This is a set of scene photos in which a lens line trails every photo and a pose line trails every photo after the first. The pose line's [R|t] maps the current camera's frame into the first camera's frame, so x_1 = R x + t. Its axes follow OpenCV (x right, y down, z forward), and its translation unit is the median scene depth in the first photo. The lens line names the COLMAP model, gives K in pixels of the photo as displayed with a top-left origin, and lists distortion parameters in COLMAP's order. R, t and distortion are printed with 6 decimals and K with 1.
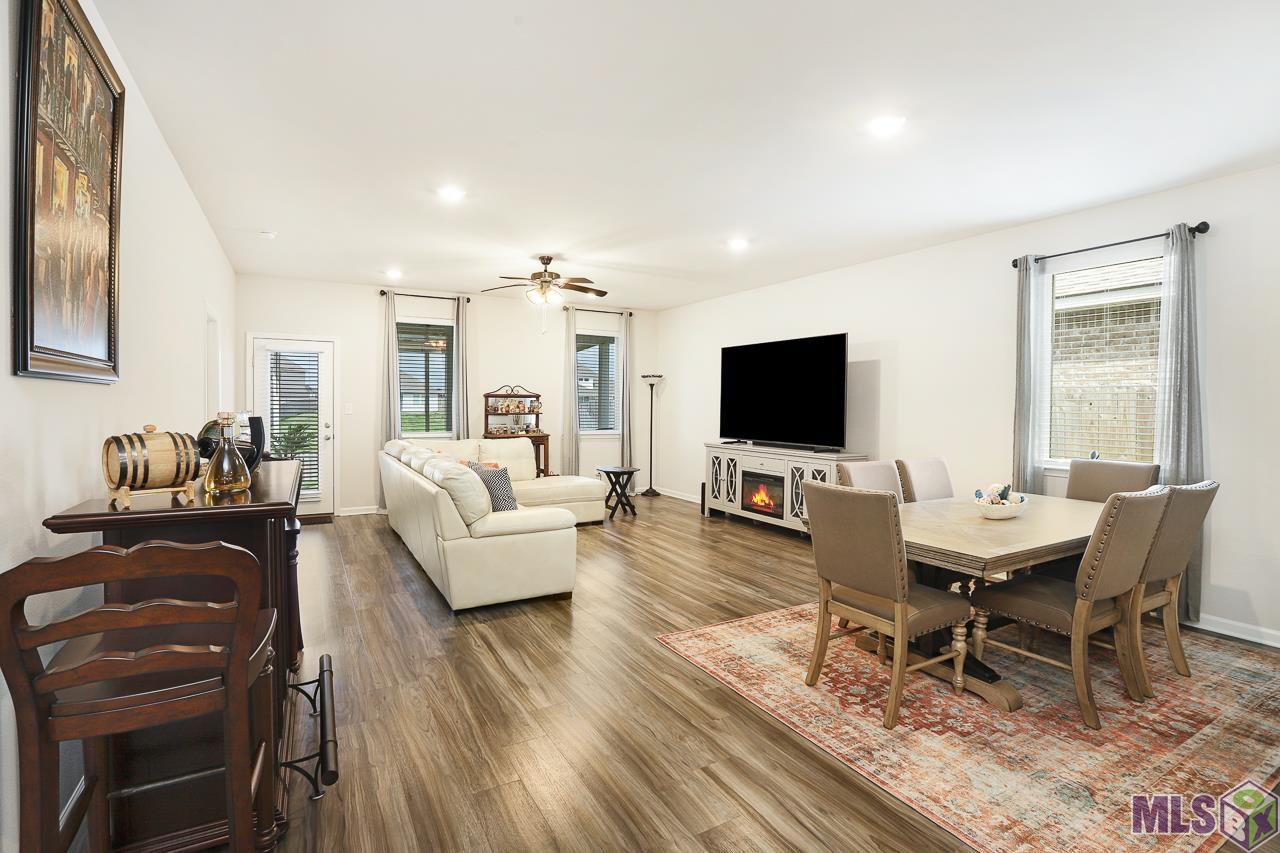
lens RADIAL K [[605.8, 0, 645.6], [0, 605.8, 417.3], [0, 0, 1]] dist [-0.048141, 0.014817]
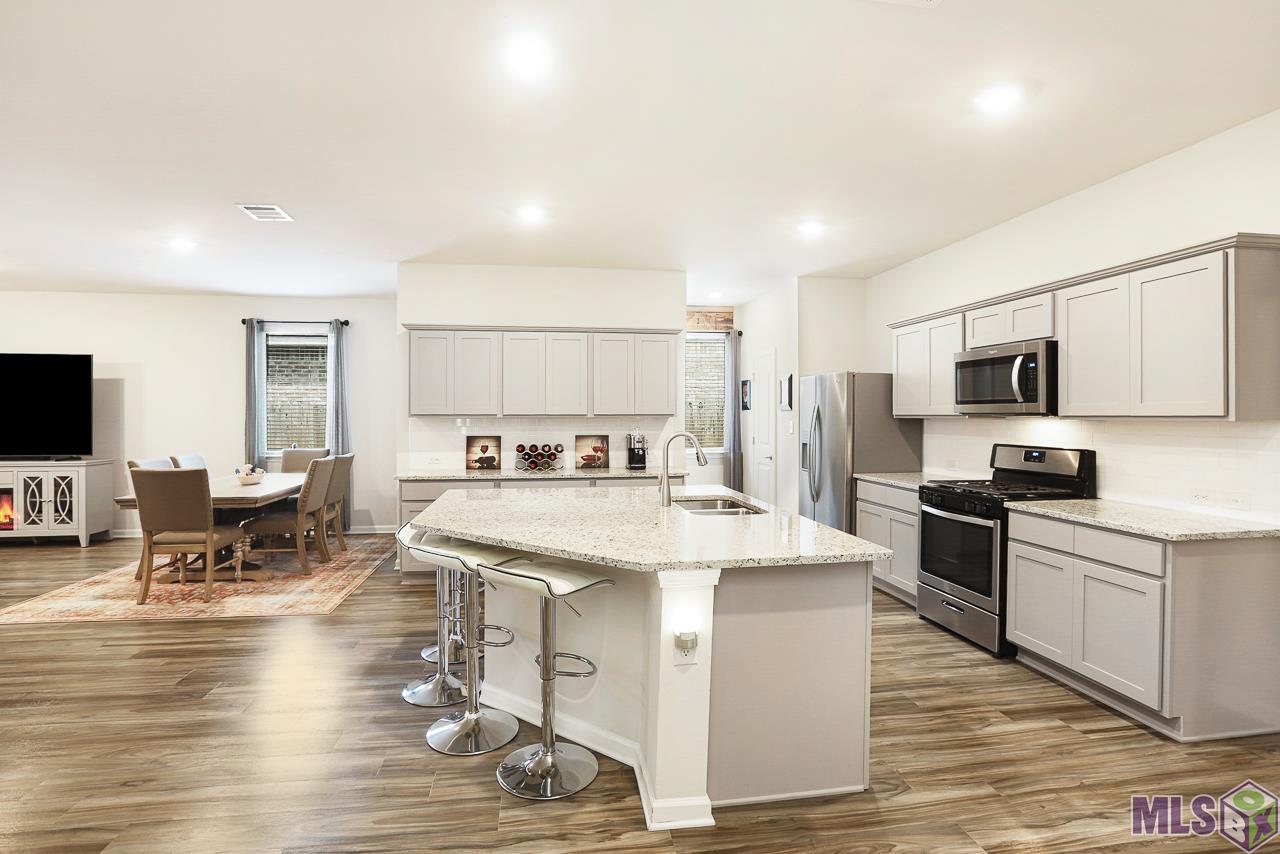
lens RADIAL K [[605.8, 0, 630.9], [0, 605.8, 419.4], [0, 0, 1]] dist [-0.048141, 0.014817]
pose [[0.366661, -0.011989, 0.930278, -0.283497], [0.020905, 0.999771, 0.004645, 0.000005], [-0.930120, 0.017744, 0.366827, -0.307099]]
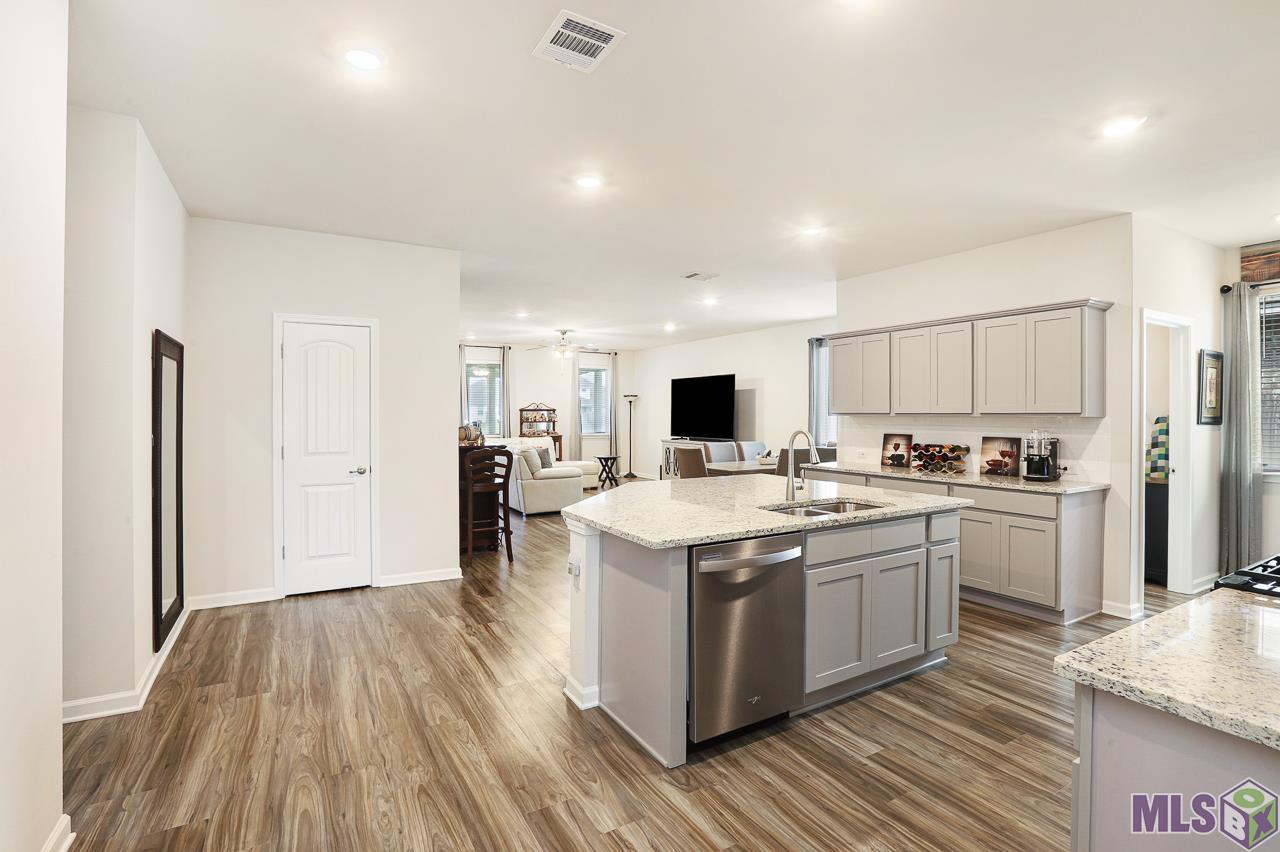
lens RADIAL K [[605.8, 0, 655.7], [0, 605.8, 429.7], [0, 0, 1]] dist [-0.048141, 0.014817]
pose [[0.999791, -0.004709, 0.019912, 0.058078], [0.004624, 0.999980, 0.004323, 0.010916], [-0.019932, -0.004230, 0.999792, -0.654889]]
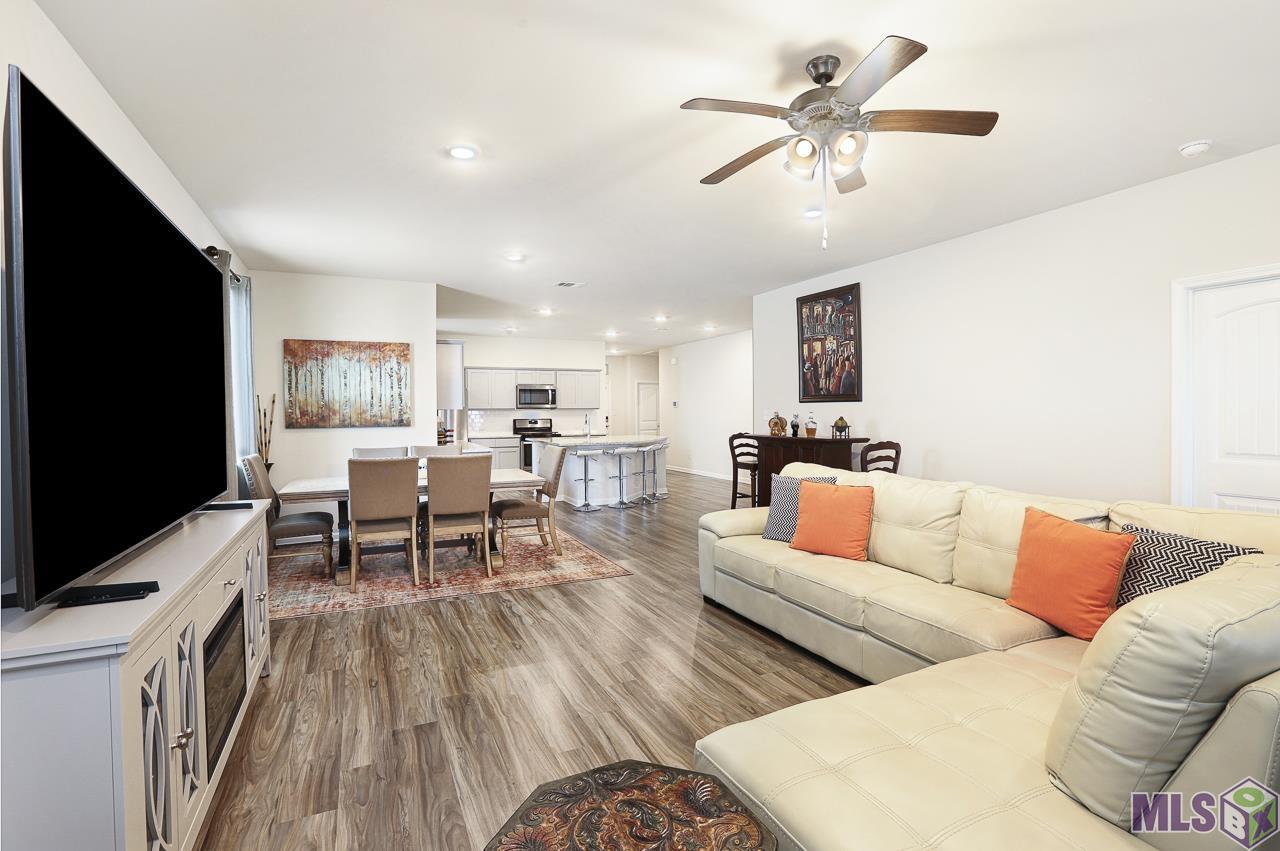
lens RADIAL K [[605.8, 0, 632.9], [0, 605.8, 420.4], [0, 0, 1]] dist [-0.048141, 0.014817]
pose [[-0.995083, -0.003400, 0.098989, -0.065254], [0.000459, 0.999241, 0.038941, -0.026774], [-0.099046, 0.038795, -0.994326, 1.262858]]
